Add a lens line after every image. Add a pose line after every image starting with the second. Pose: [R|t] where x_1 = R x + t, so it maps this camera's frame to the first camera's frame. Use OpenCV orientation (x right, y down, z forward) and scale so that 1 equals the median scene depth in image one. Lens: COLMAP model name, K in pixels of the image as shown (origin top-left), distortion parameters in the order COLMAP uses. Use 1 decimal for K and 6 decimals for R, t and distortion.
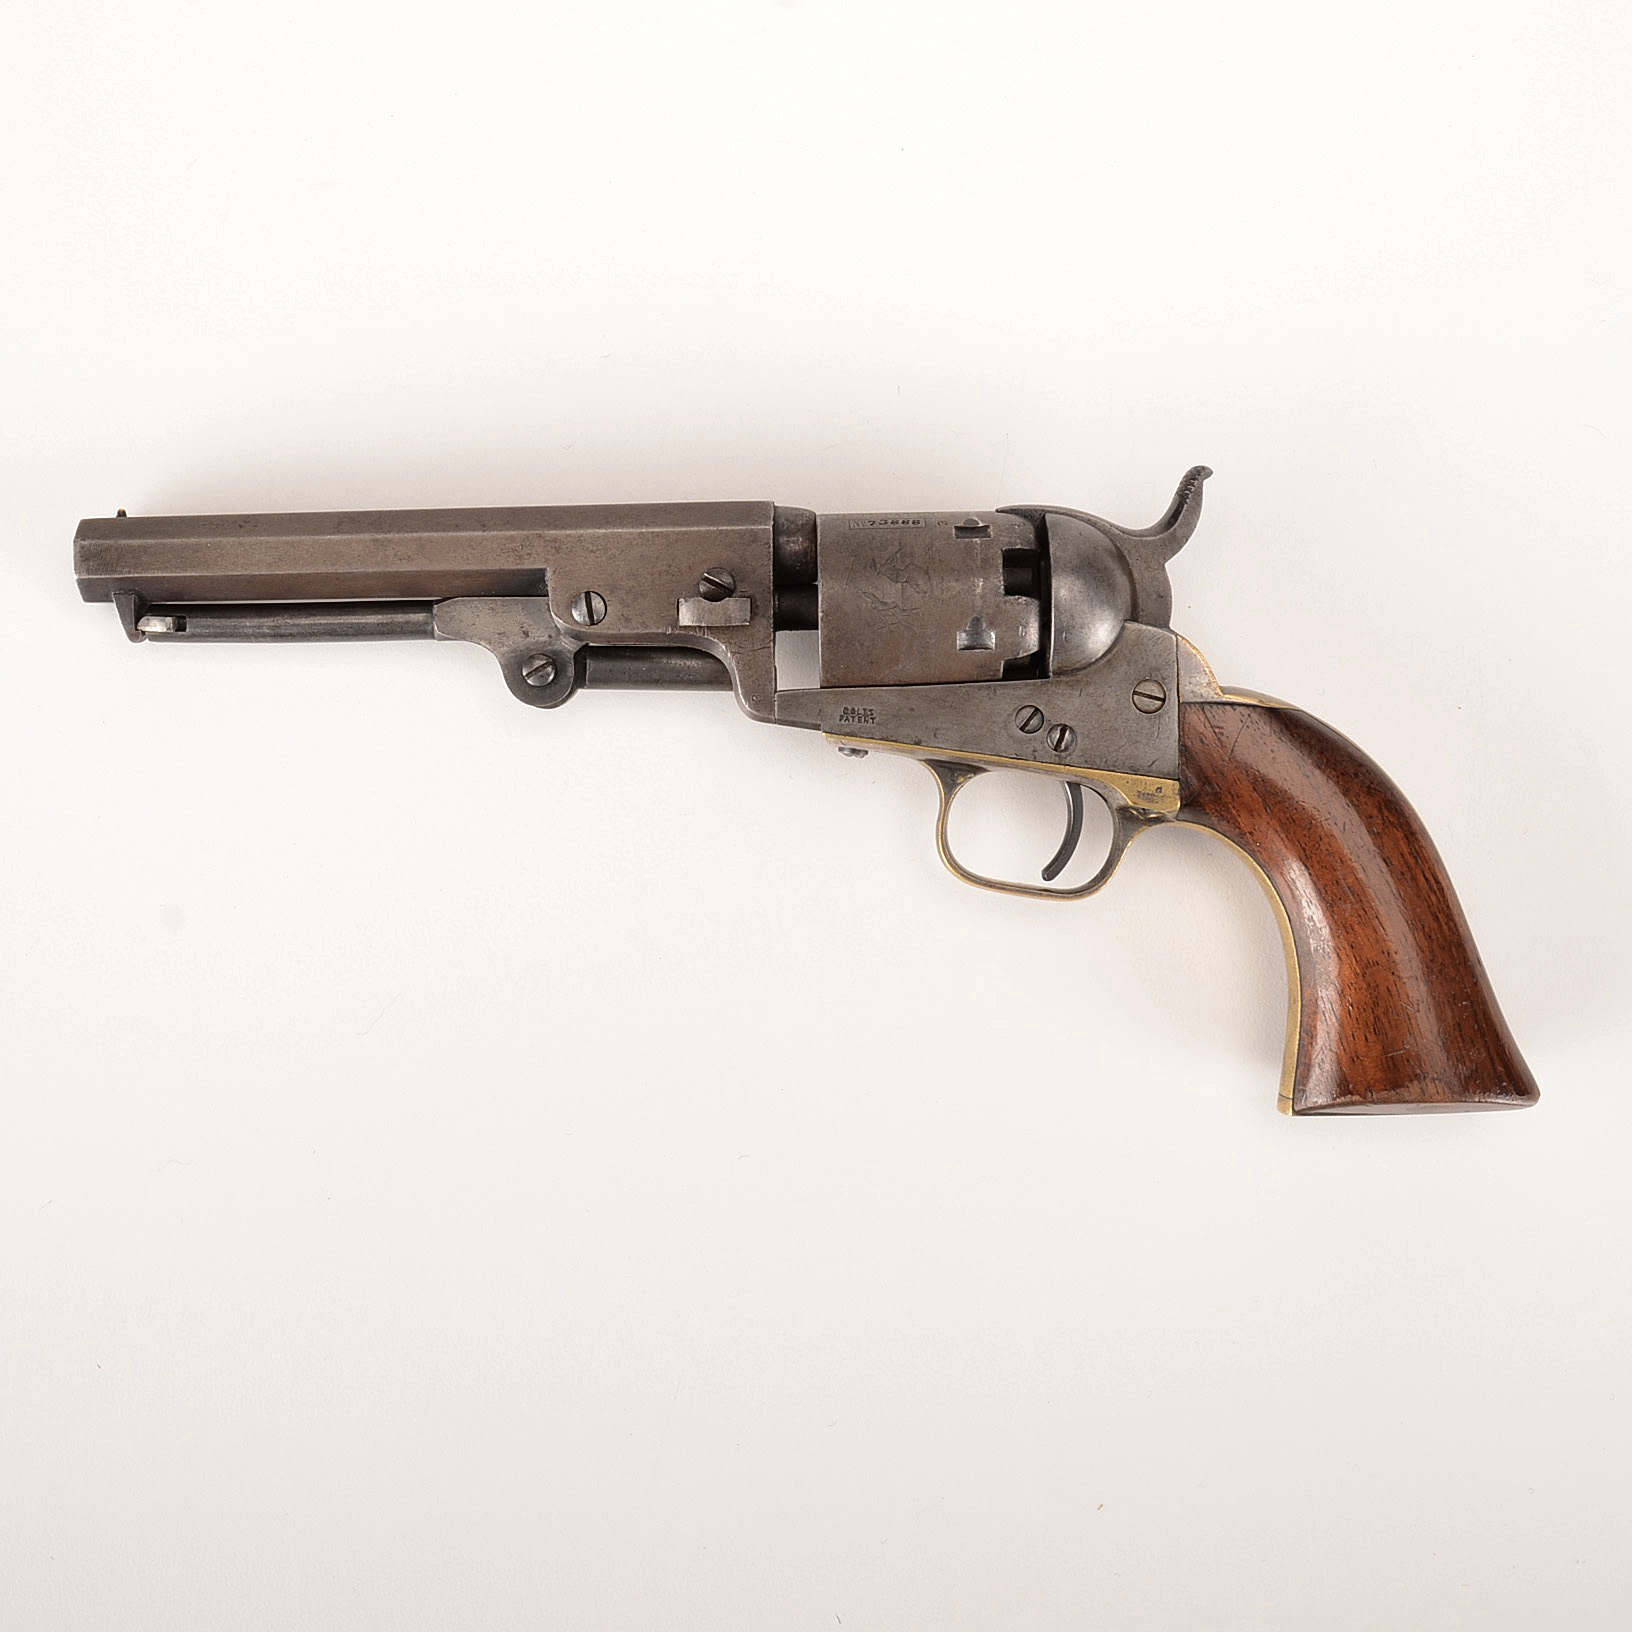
lens RADIAL K [[2396.6, 0, 816.0], [0, 2396.6, 816.0], [0, 0, 1]] dist [0.012605, 0.011648]
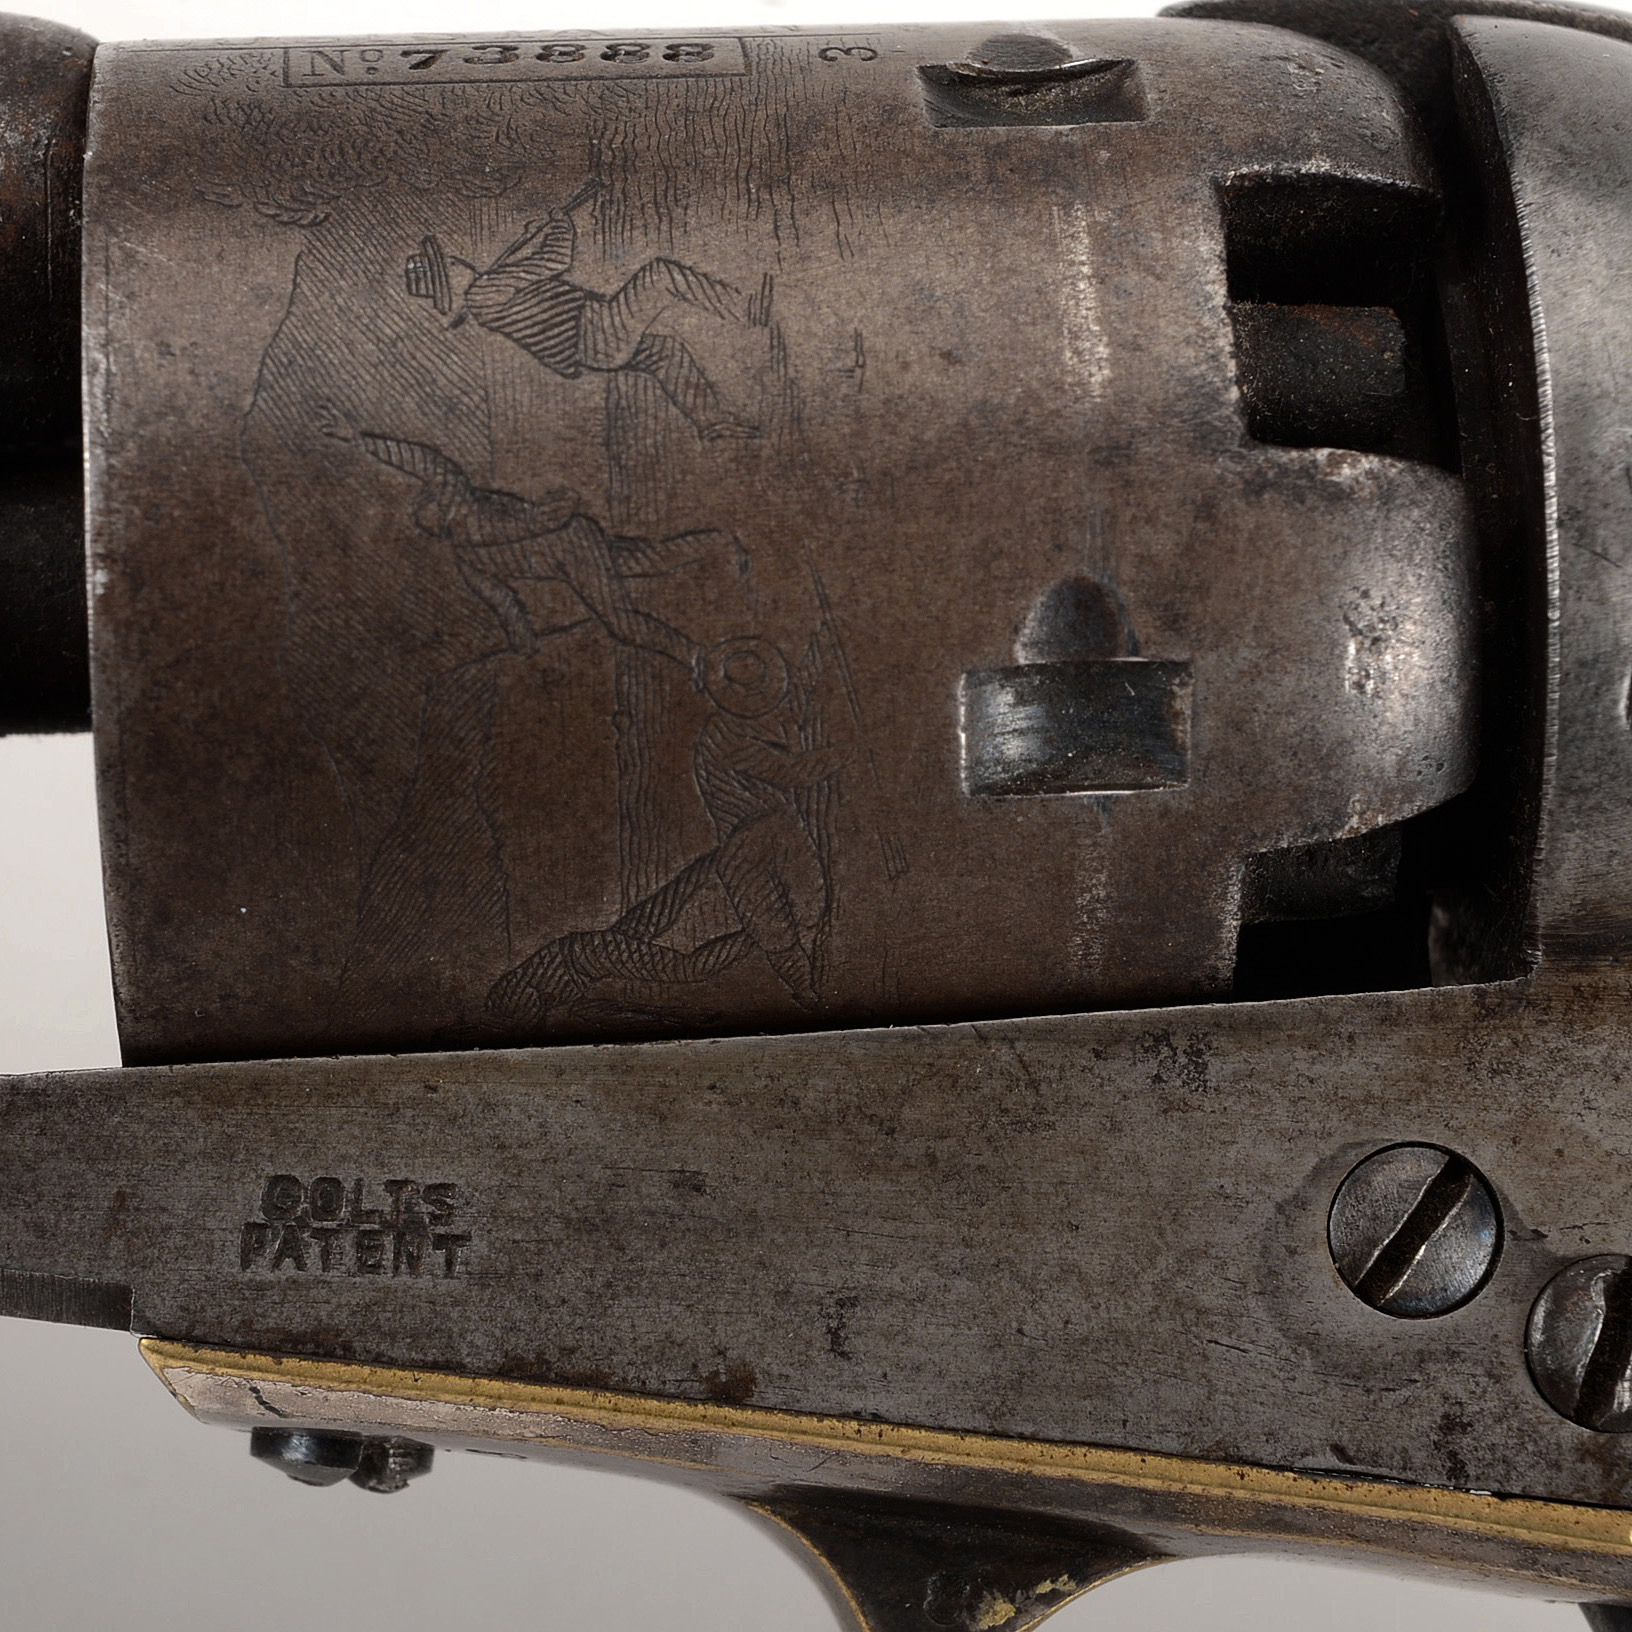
lens RADIAL K [[4085.1, 0, 816.0], [0, 4085.1, 816.0], [0, 0, 1]] dist [0.077496, 0.390964]
pose [[0.999018, -0.012878, 0.042386, 0.037042], [0.020562, 0.982295, -0.186208, -0.017029], [-0.039238, 0.186897, 0.981596, 0.723157]]
